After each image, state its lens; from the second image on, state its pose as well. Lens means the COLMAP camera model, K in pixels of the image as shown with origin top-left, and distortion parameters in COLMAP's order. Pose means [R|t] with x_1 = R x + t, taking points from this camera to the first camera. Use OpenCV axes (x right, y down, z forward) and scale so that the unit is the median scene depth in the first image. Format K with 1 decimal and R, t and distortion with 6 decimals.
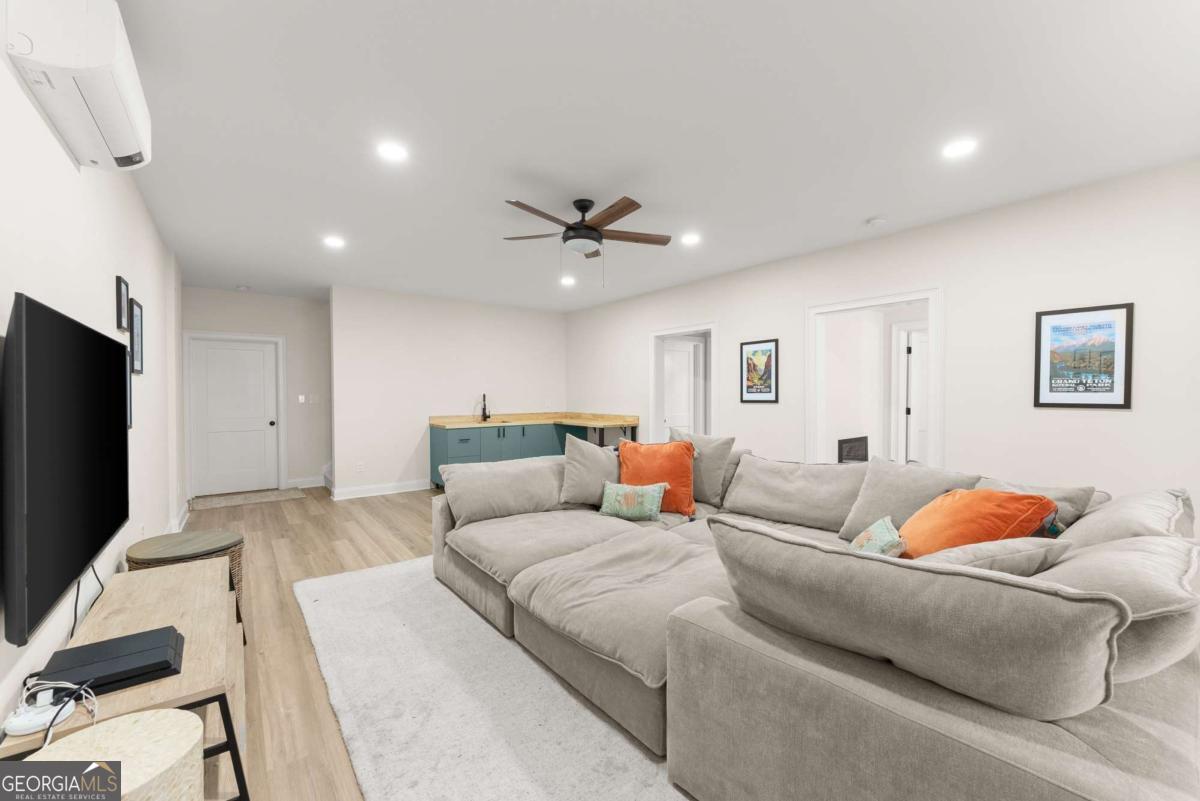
lens RADIAL K [[498.2, 0, 595.8], [0, 498.2, 401.5], [0, 0, 1]] dist [0.000998, -0.000131]
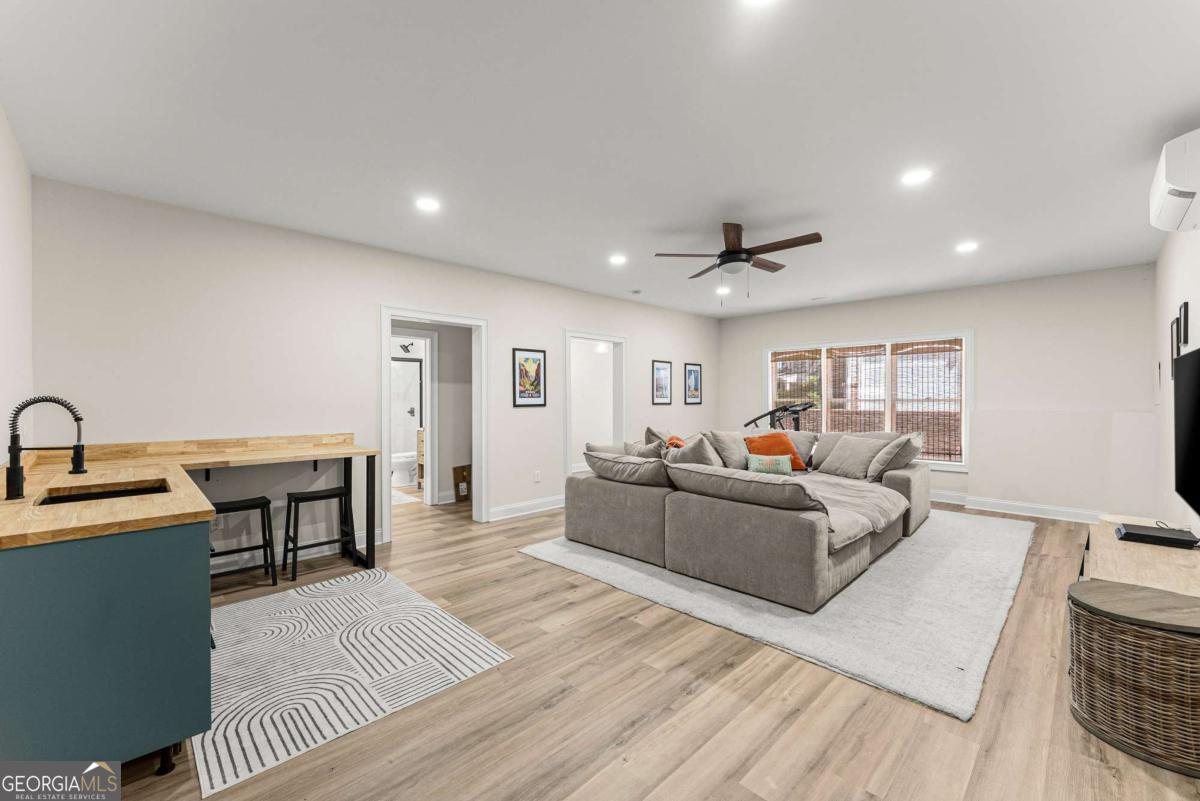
lens RADIAL K [[498.2, 0, 594.1], [0, 498.2, 399.0], [0, 0, 1]] dist [0.000998, -0.000131]
pose [[-0.157045, 0.002189, 0.987589, -0.765495], [0.015009, 0.999887, 0.000171, -0.012359], [-0.987477, 0.014849, -0.157060, 1.040971]]
